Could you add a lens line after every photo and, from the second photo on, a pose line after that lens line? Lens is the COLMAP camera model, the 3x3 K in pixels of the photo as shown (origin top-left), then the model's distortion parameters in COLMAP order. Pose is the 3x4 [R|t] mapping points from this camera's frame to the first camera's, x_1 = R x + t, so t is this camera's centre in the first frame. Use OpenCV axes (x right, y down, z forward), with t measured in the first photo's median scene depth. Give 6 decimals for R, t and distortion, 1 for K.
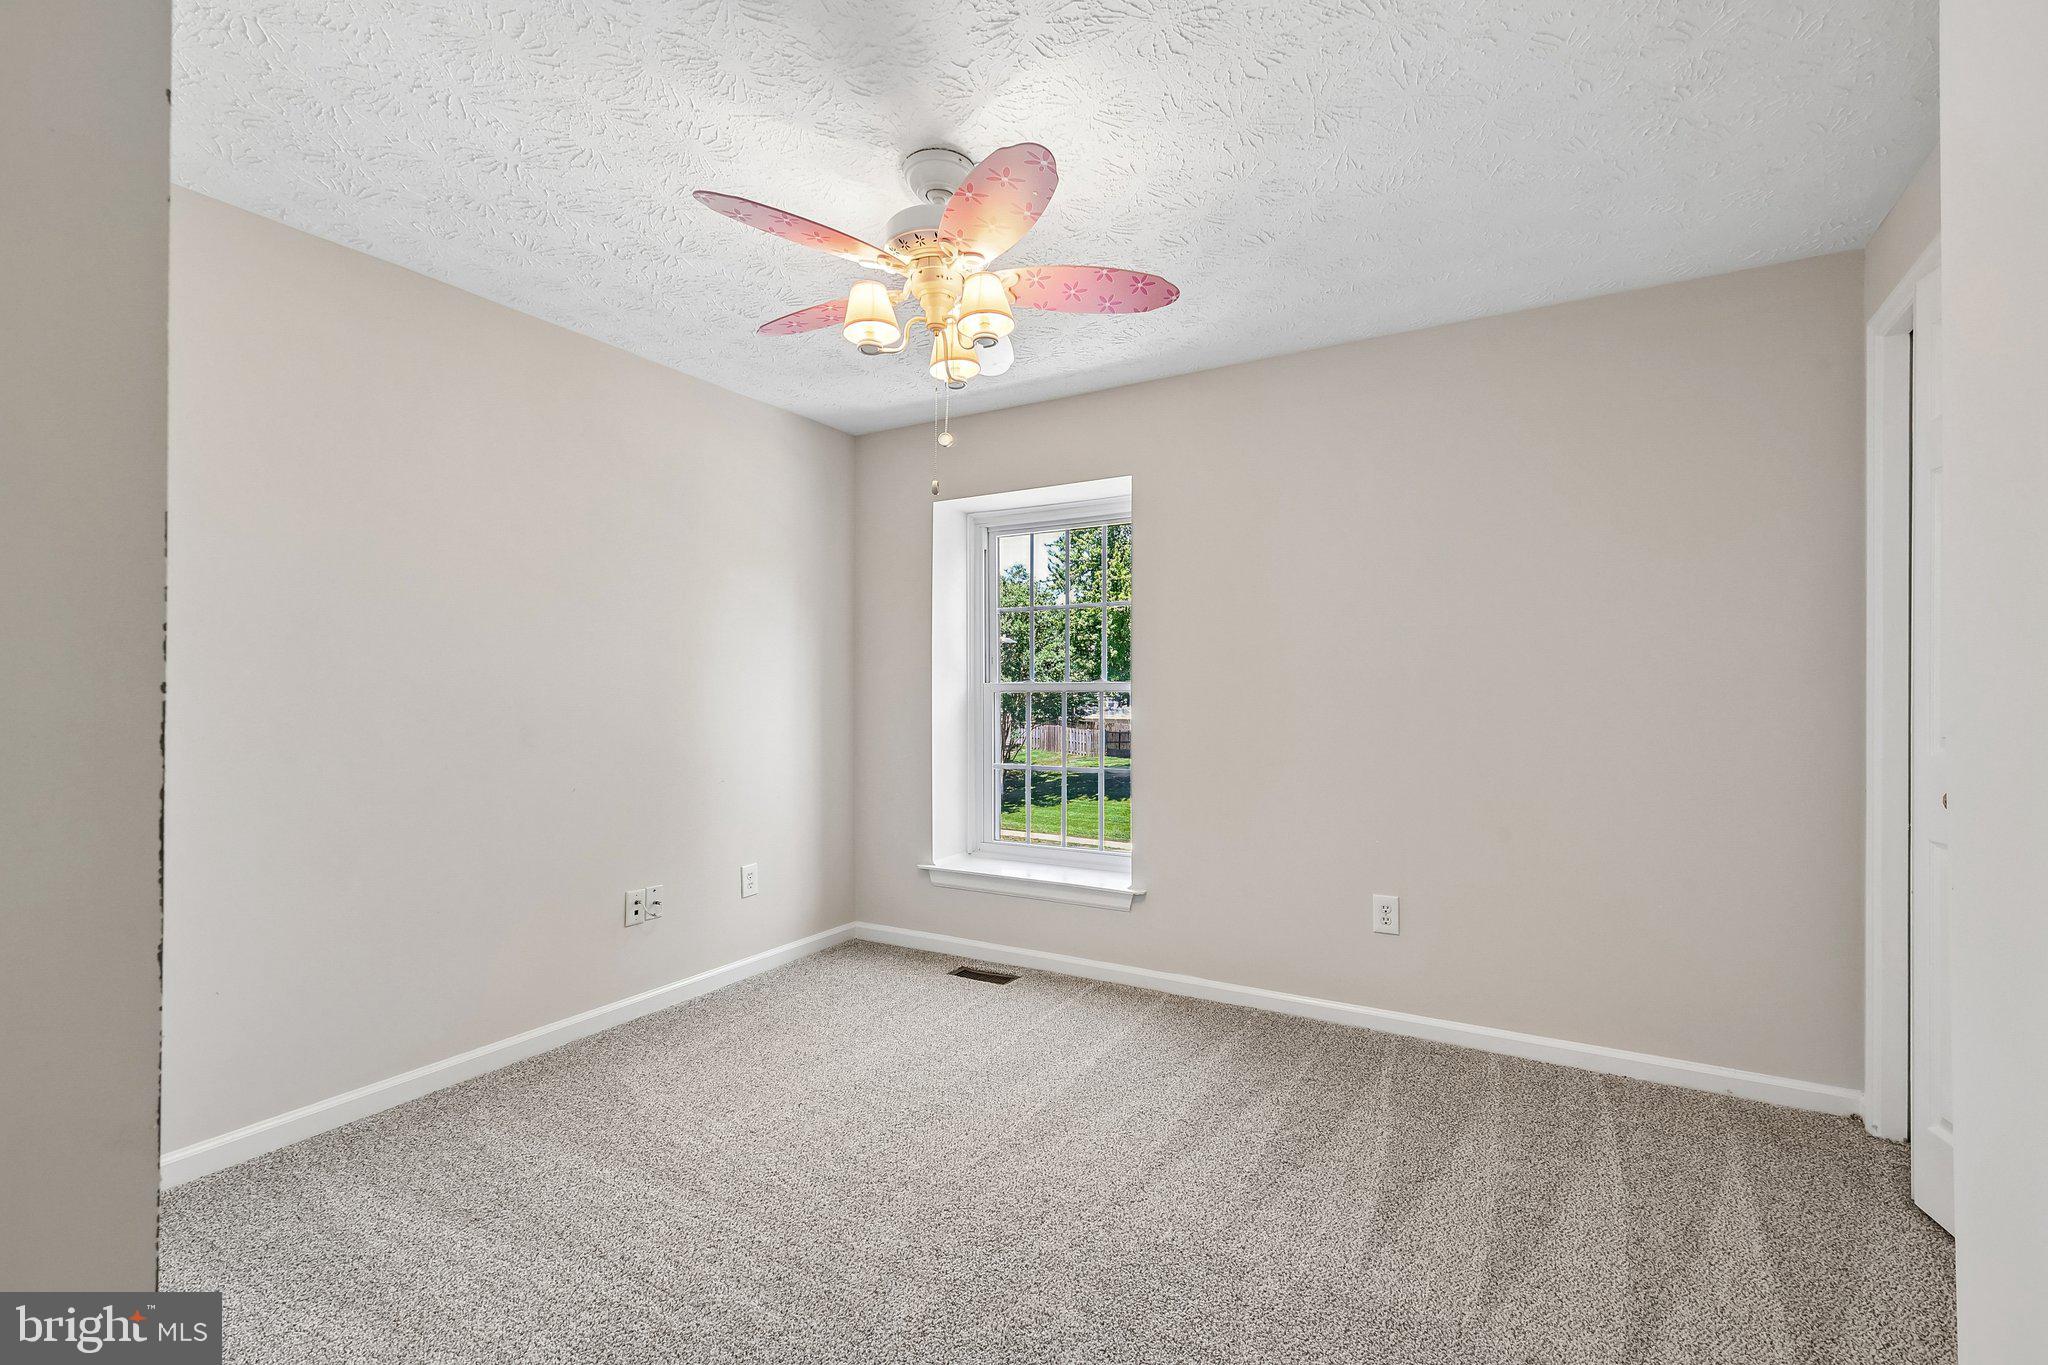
lens RADIAL K [[893.1, 0, 1031.0], [0, 893.1, 702.5], [0, 0, 1]] dist [-0.002058, 0.000368]
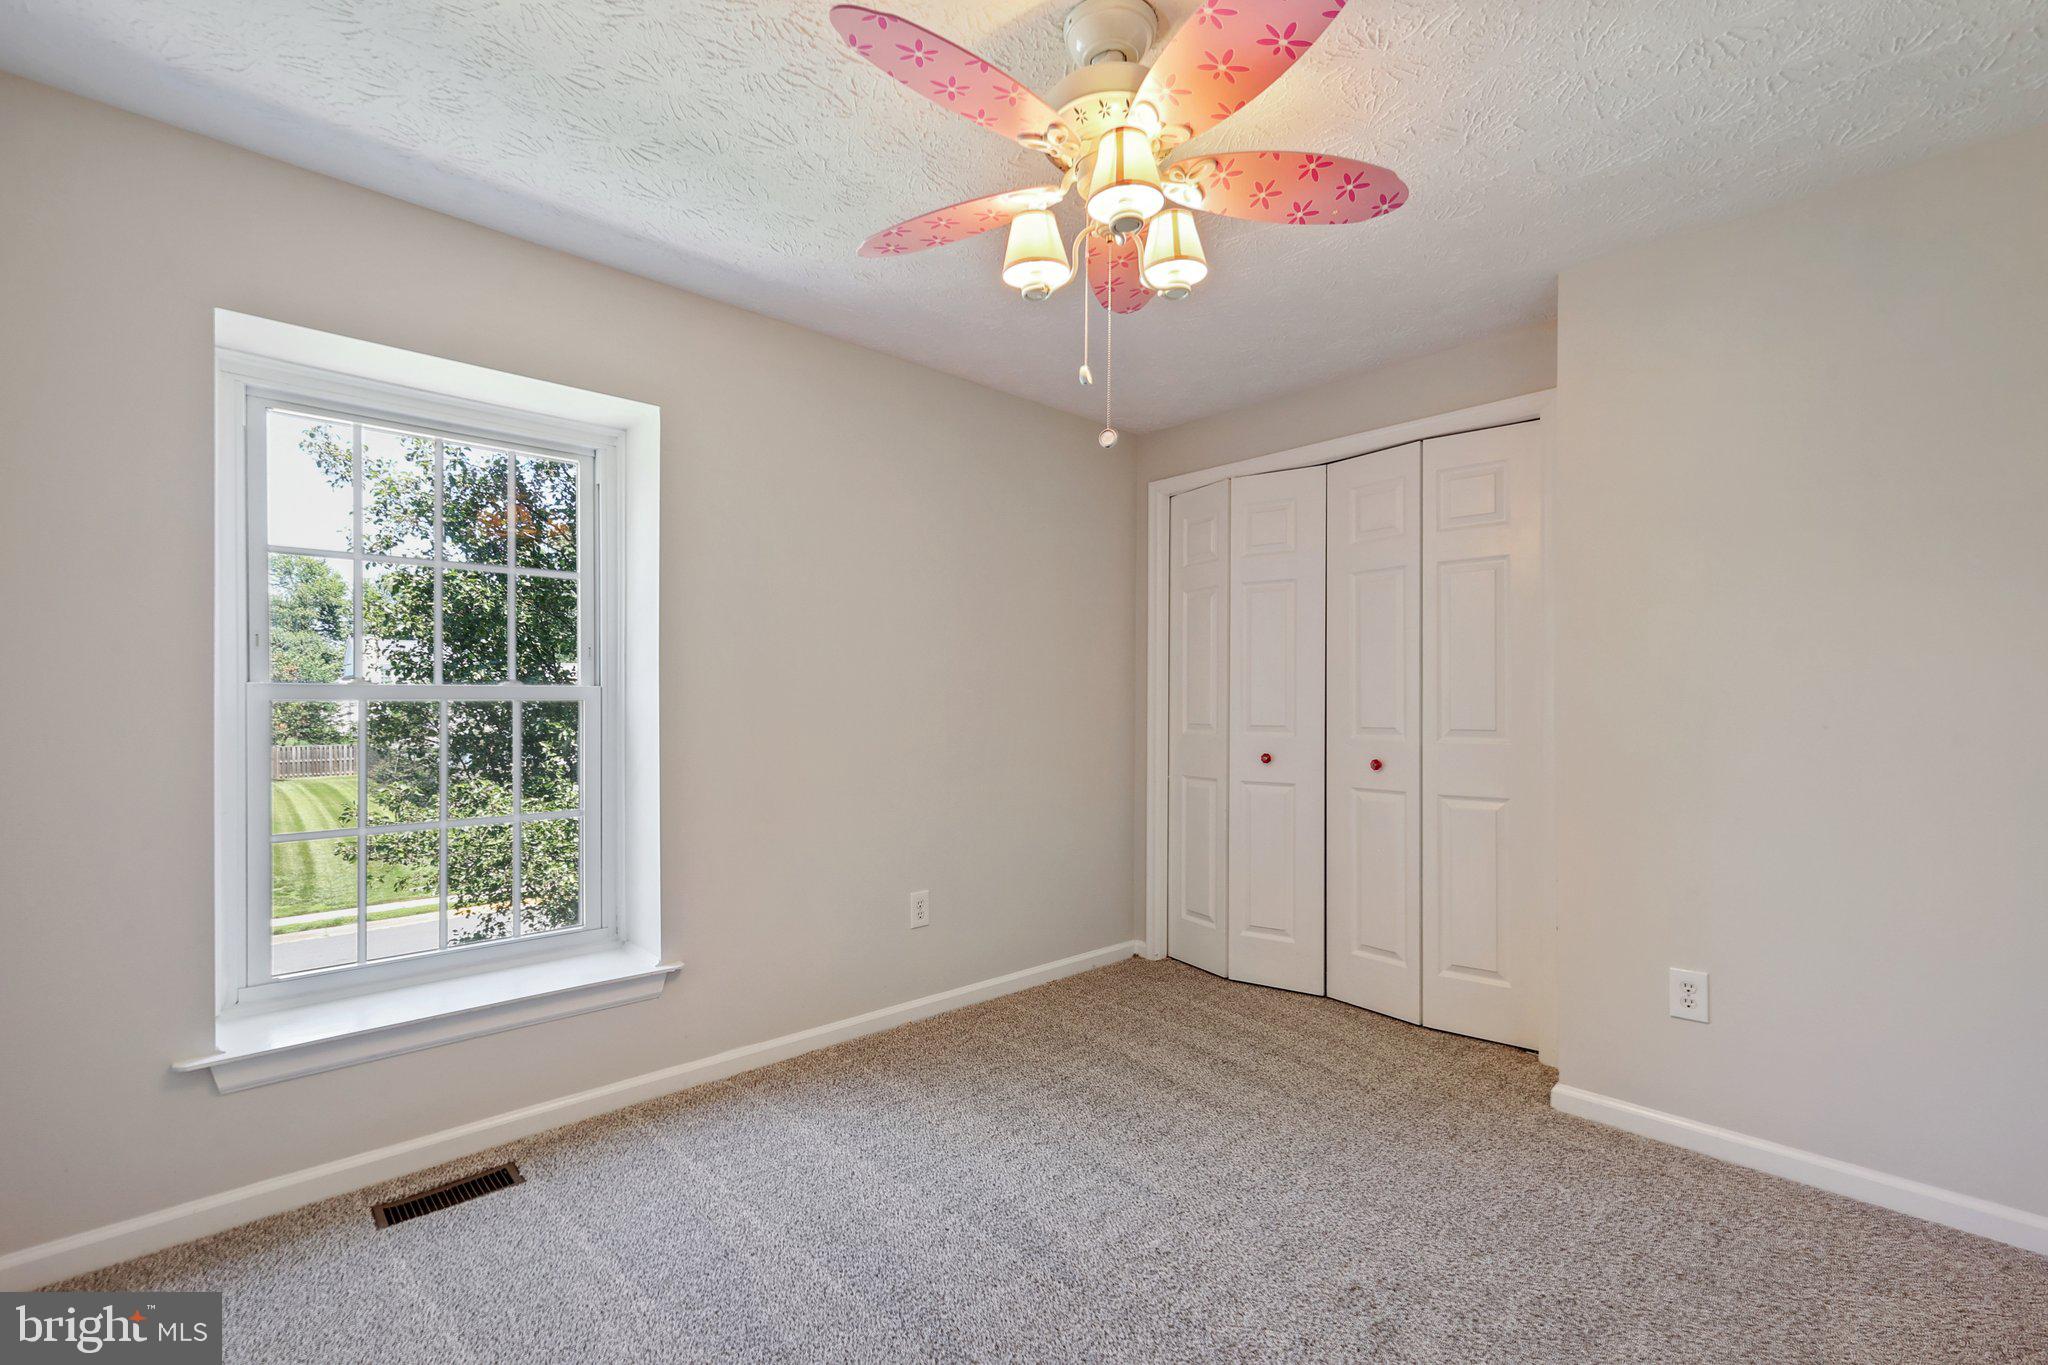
lens RADIAL K [[893.1, 0, 1031.0], [0, 893.1, 702.5], [0, 0, 1]] dist [-0.002058, 0.000368]
pose [[0.279537, -0.002315, 0.960132, -0.595269], [0.004666, 0.999989, 0.001052, -0.012688], [-0.960123, 0.004186, 0.279545, 0.566819]]
